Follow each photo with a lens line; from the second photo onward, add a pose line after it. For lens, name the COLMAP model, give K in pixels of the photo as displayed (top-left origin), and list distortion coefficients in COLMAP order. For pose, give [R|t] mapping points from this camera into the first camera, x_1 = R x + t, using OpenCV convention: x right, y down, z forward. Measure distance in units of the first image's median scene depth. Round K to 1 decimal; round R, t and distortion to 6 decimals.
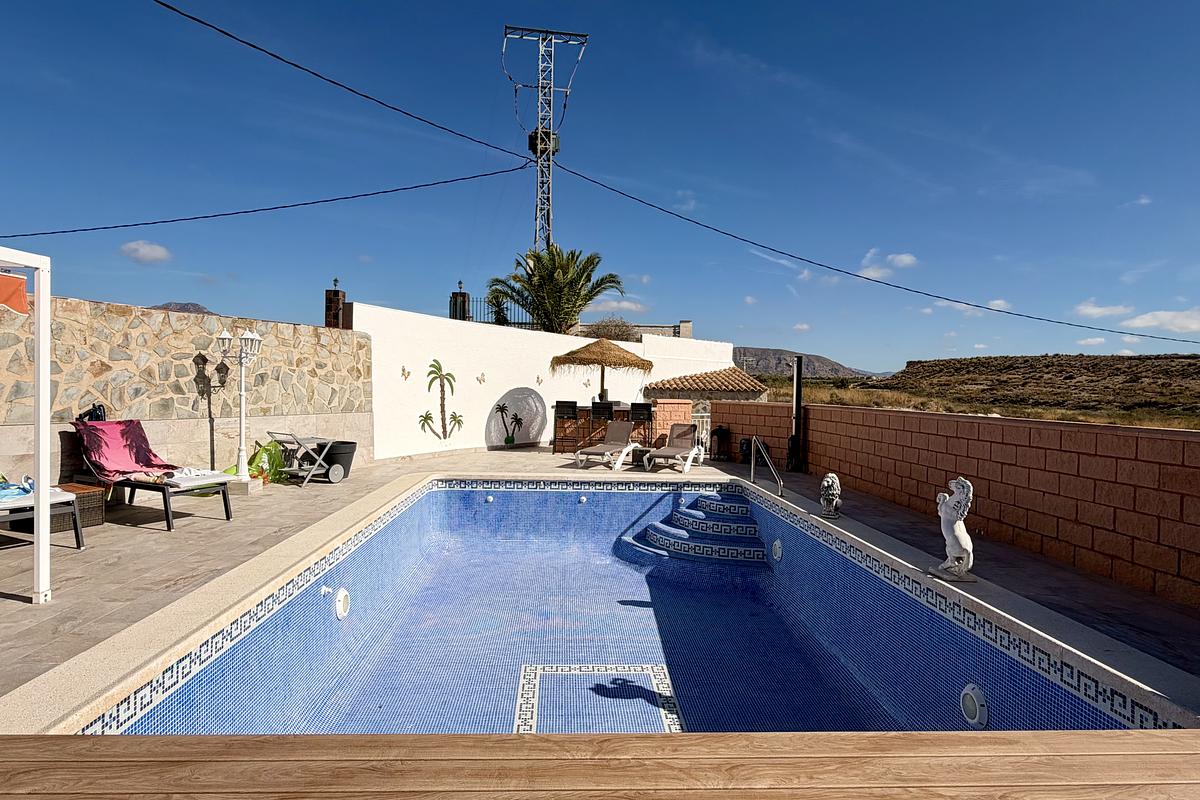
lens RADIAL K [[673.0, 0, 600.8], [0, 673.0, 400.0], [0, 0, 1]] dist [0.002796, -0.001566]
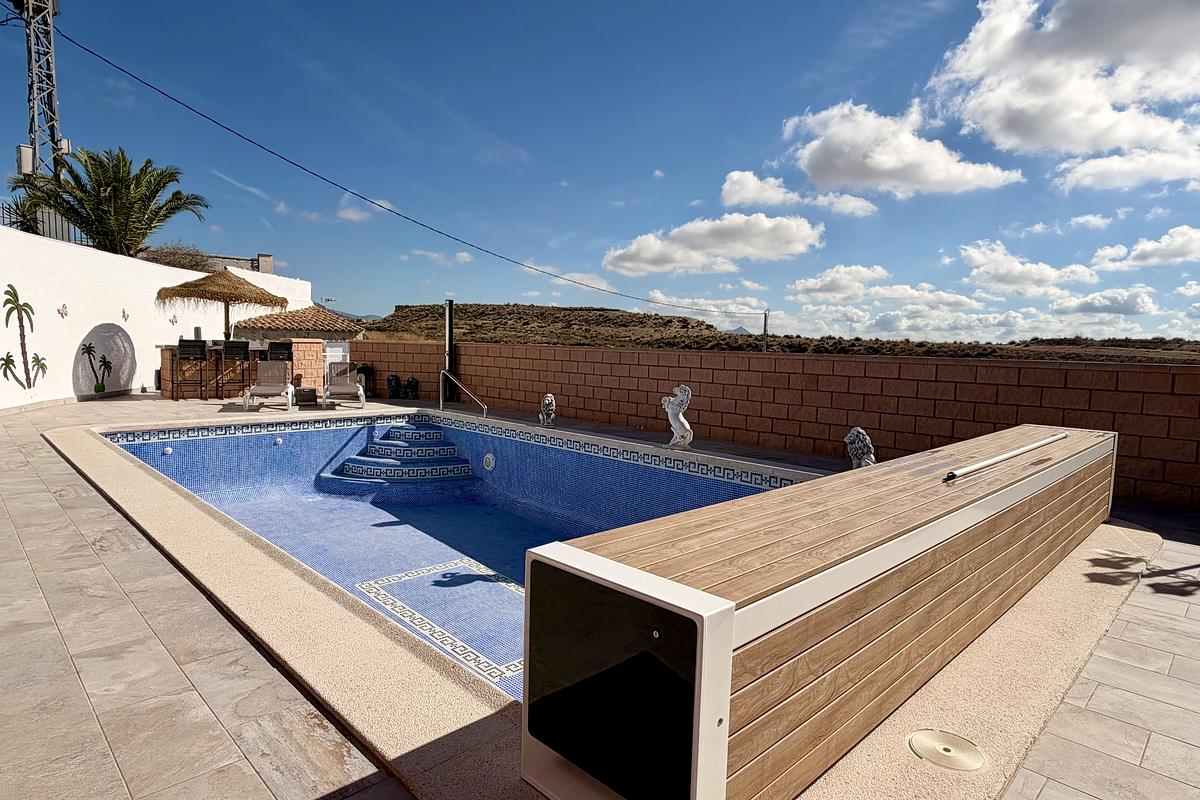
lens RADIAL K [[673.0, 0, 594.5], [0, 673.0, 401.6], [0, 0, 1]] dist [0.002796, -0.001566]
pose [[0.748383, -0.059720, 0.660573, -0.229592], [0.001925, 0.996130, 0.087876, 0.005292], [-0.663264, -0.064493, 0.745601, -0.011838]]
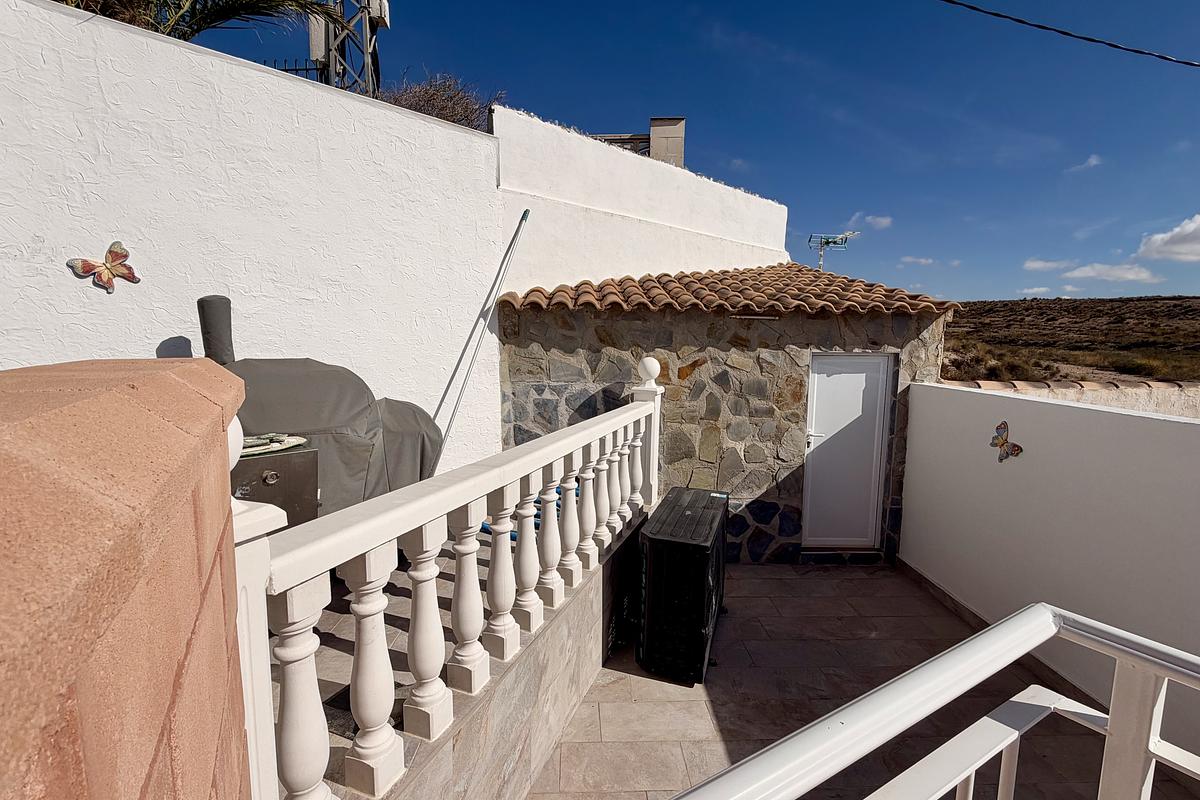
lens RADIAL K [[541.4, 0, 601.1], [0, 541.4, 395.0], [0, 0, 1]] dist [-0.002799, 0.000266]
pose [[0.999290, -0.004847, -0.037351, 0.146687], [0.008319, 0.995595, 0.093390, -0.002838], [0.036734, -0.093635, 0.994929, 1.012211]]
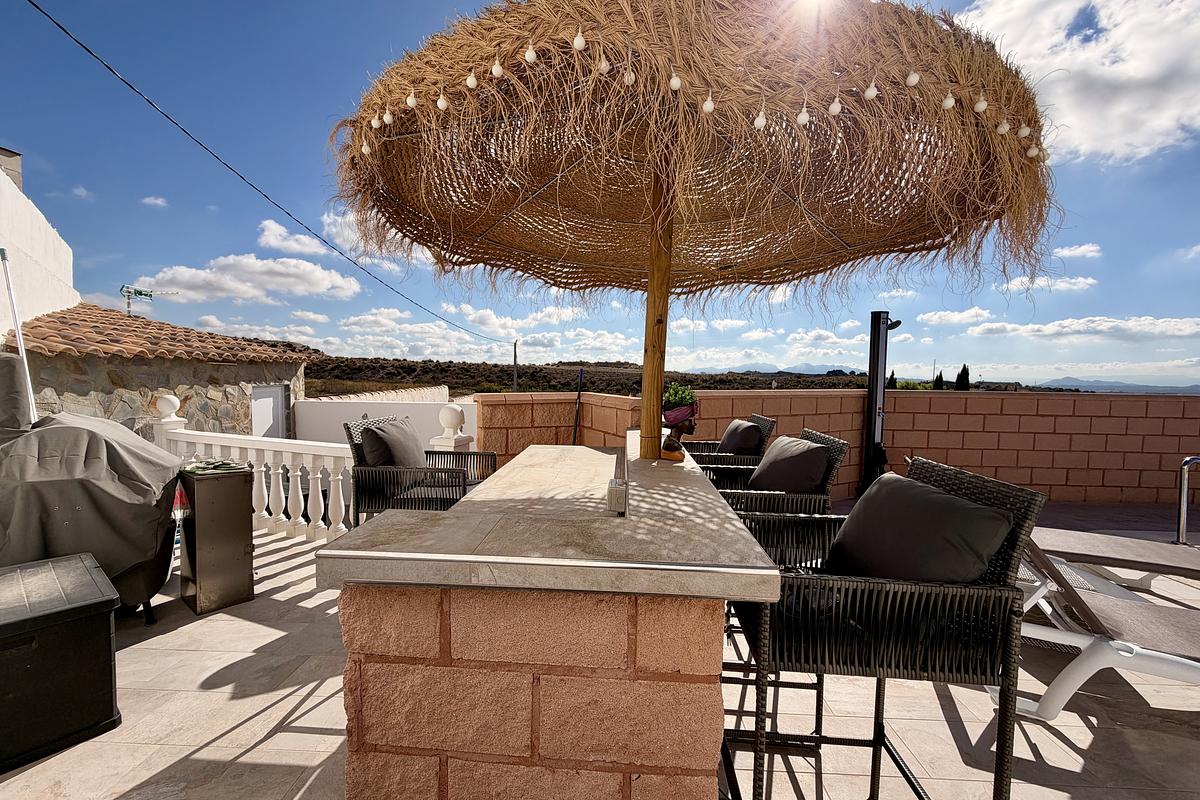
lens RADIAL K [[479.1, 0, 595.8], [0, 479.1, 401.7], [0, 0, 1]] dist [-0.000921, 0.000862]
pose [[0.073567, -0.082721, 0.993854, -0.134360], [0.003461, 0.996569, 0.082691, -0.016802], [-0.997284, -0.002644, 0.073601, 0.992206]]
